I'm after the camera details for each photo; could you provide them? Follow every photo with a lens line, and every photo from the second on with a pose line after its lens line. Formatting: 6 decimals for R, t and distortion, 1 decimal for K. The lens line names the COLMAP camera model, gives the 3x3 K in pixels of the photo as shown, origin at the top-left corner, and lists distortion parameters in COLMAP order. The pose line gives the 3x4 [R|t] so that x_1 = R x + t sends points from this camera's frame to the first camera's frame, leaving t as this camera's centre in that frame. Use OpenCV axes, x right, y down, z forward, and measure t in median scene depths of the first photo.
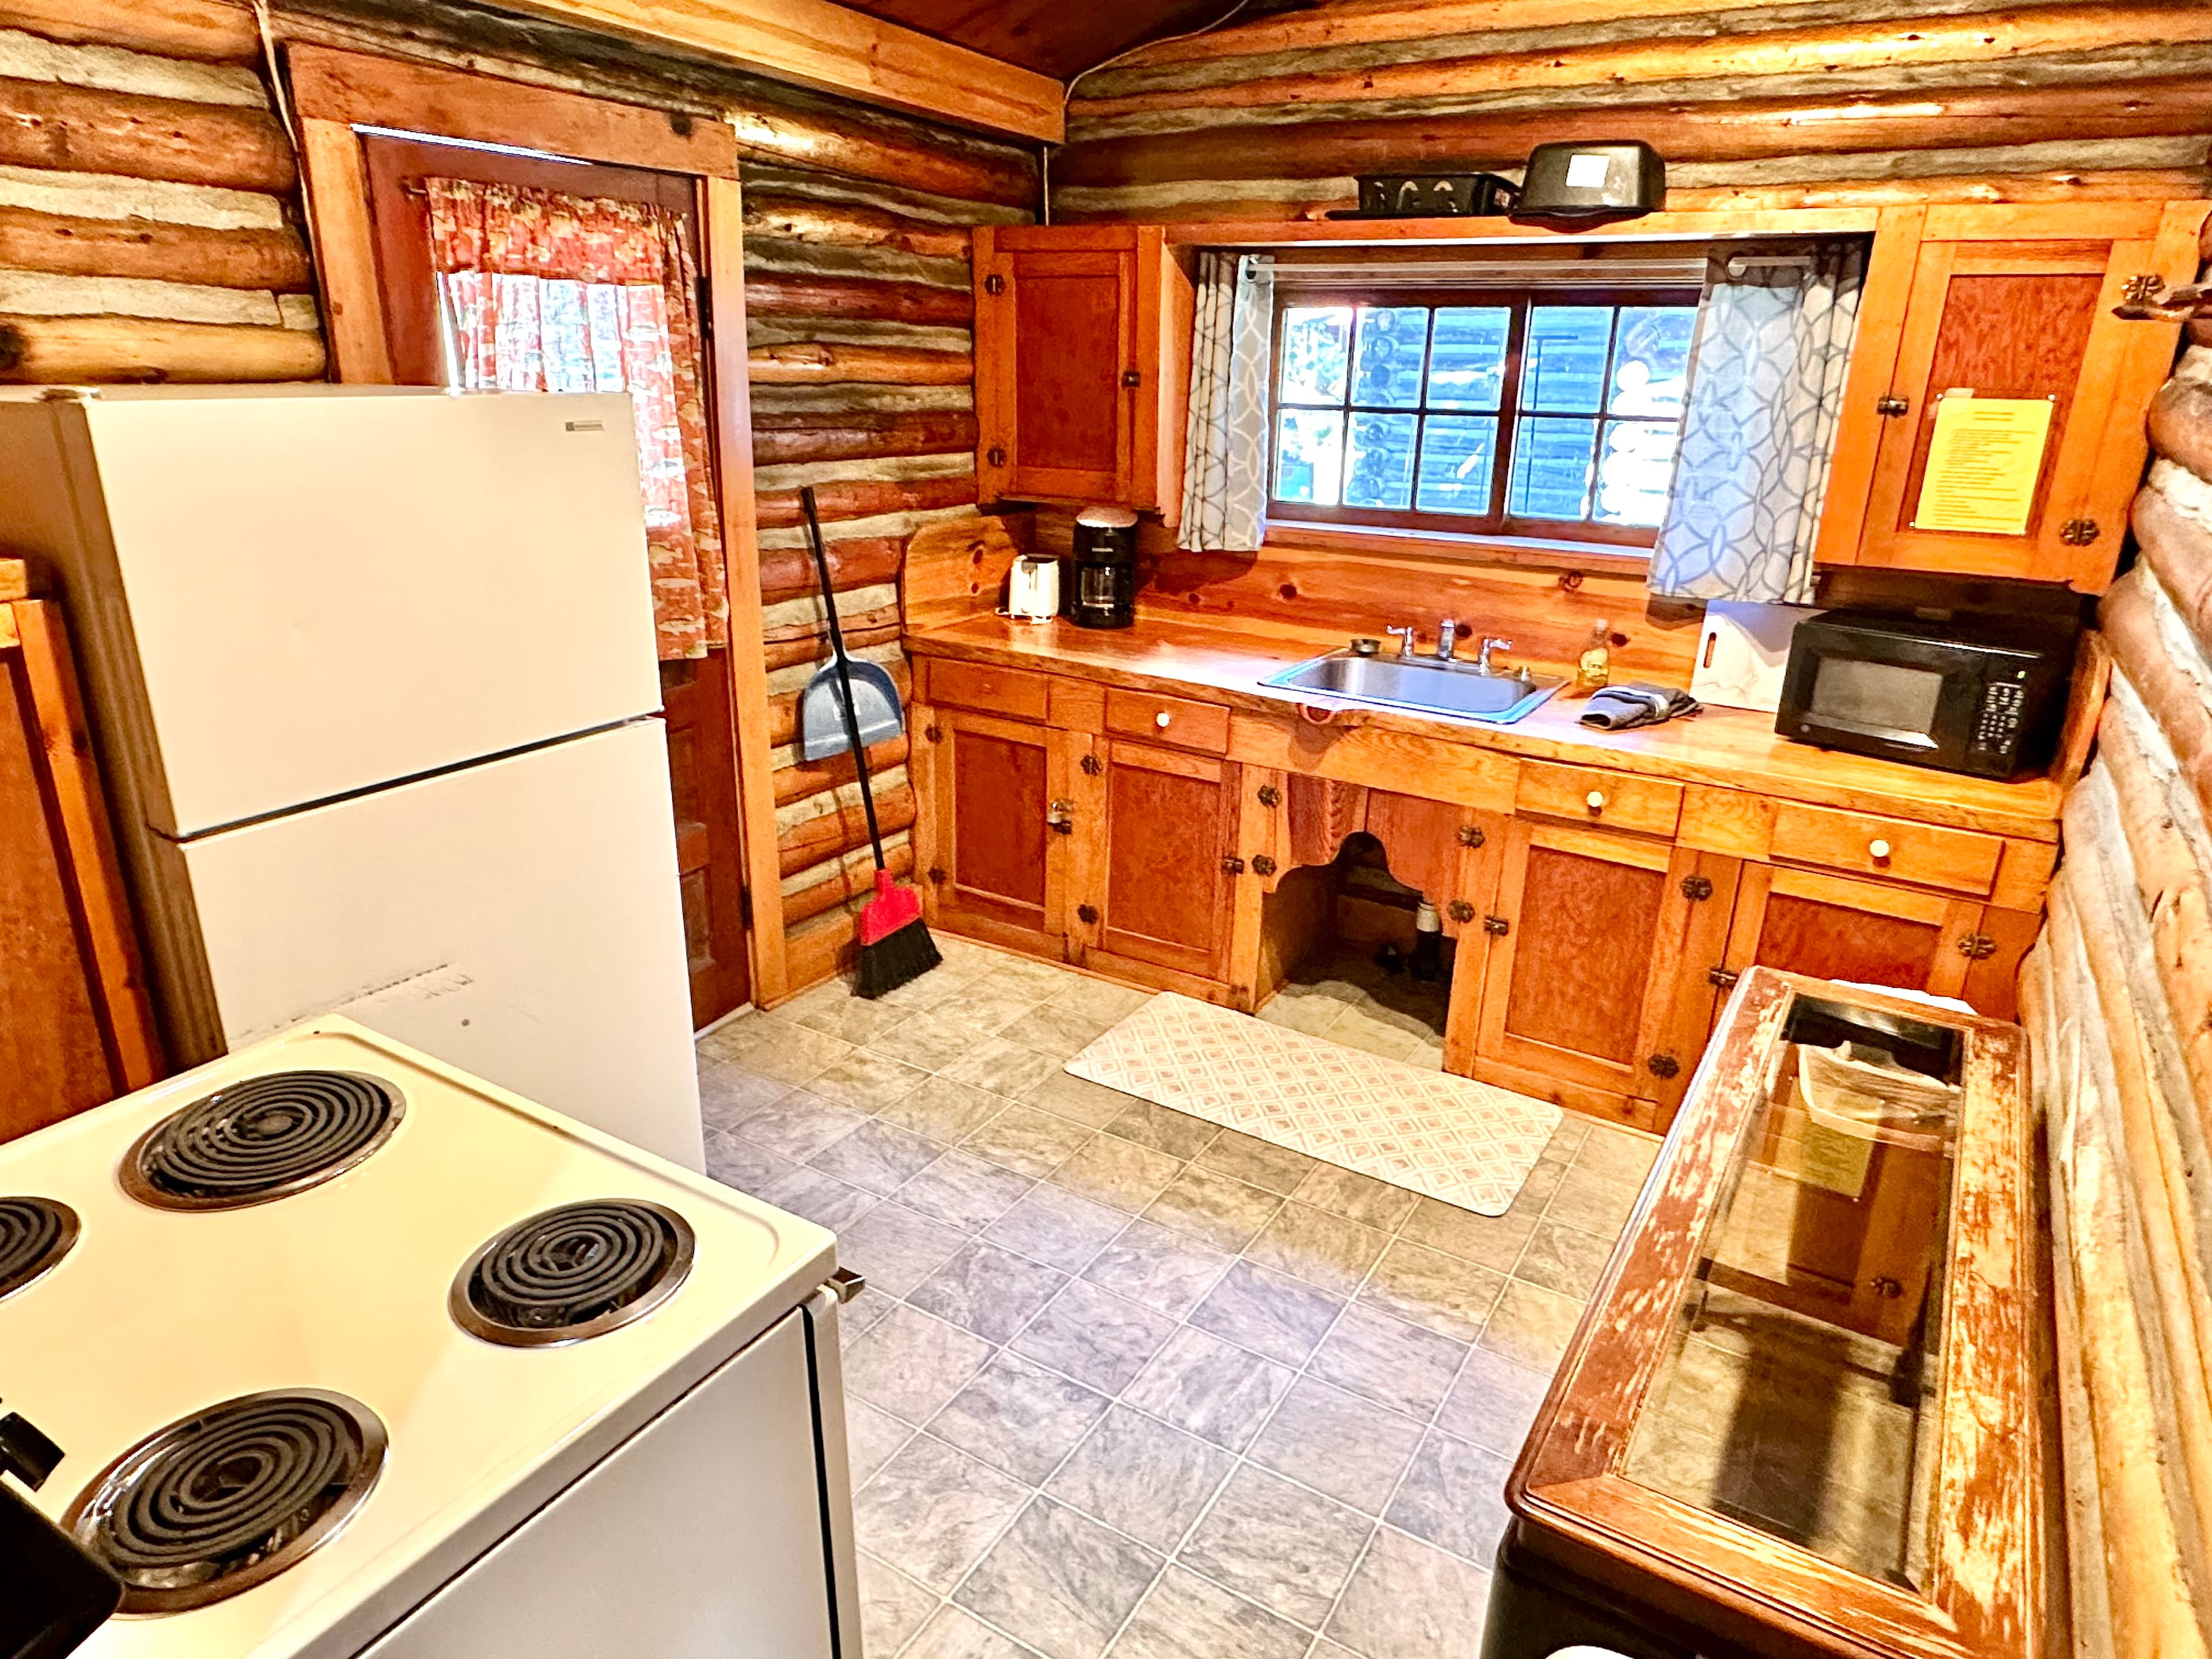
lens RADIAL K [[1377.0, 0, 1106.1], [0, 1377.0, 830.4], [0, 0, 1]] dist [-0.001701, -0.000796]
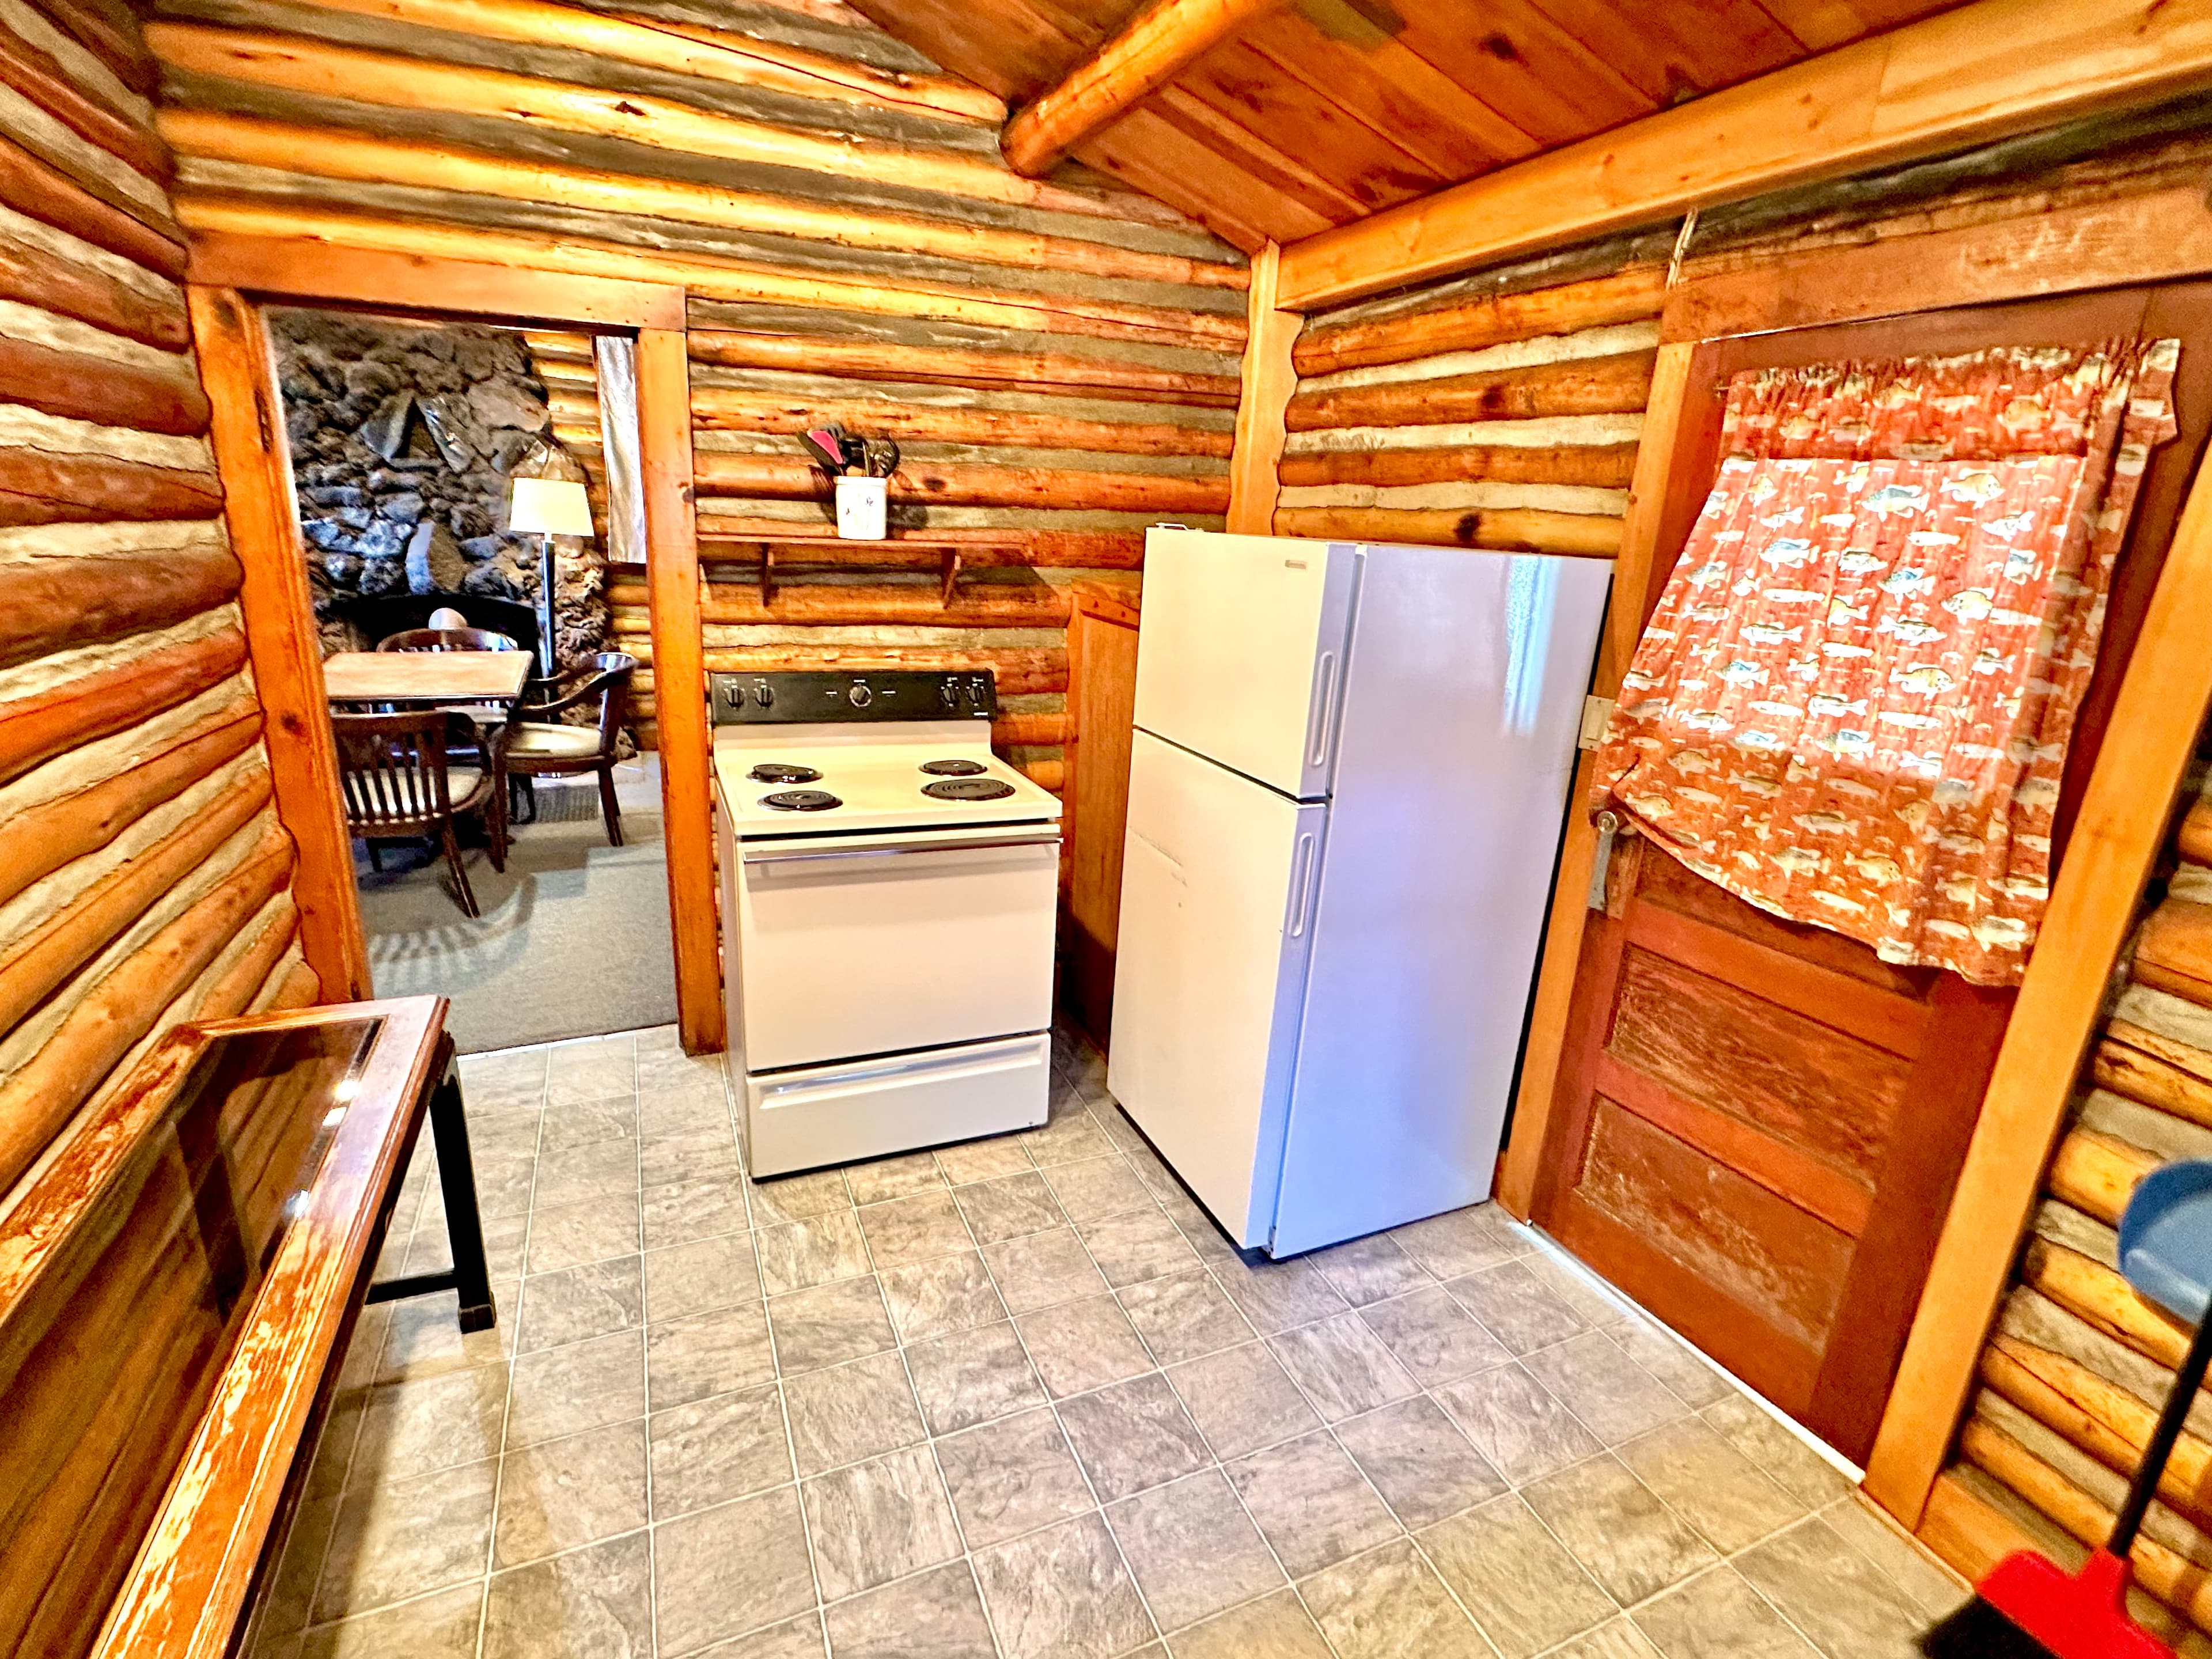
lens RADIAL K [[1042.3, 0, 1102.4], [0, 1042.3, 825.7], [0, 0, 1]] dist [-0.003756, -0.000315]
pose [[-0.566556, 0.187471, -0.802414, 0.493608], [-0.331083, 0.839930, 0.430001, -0.383956], [0.754585, 0.509286, -0.413799, 1.189970]]
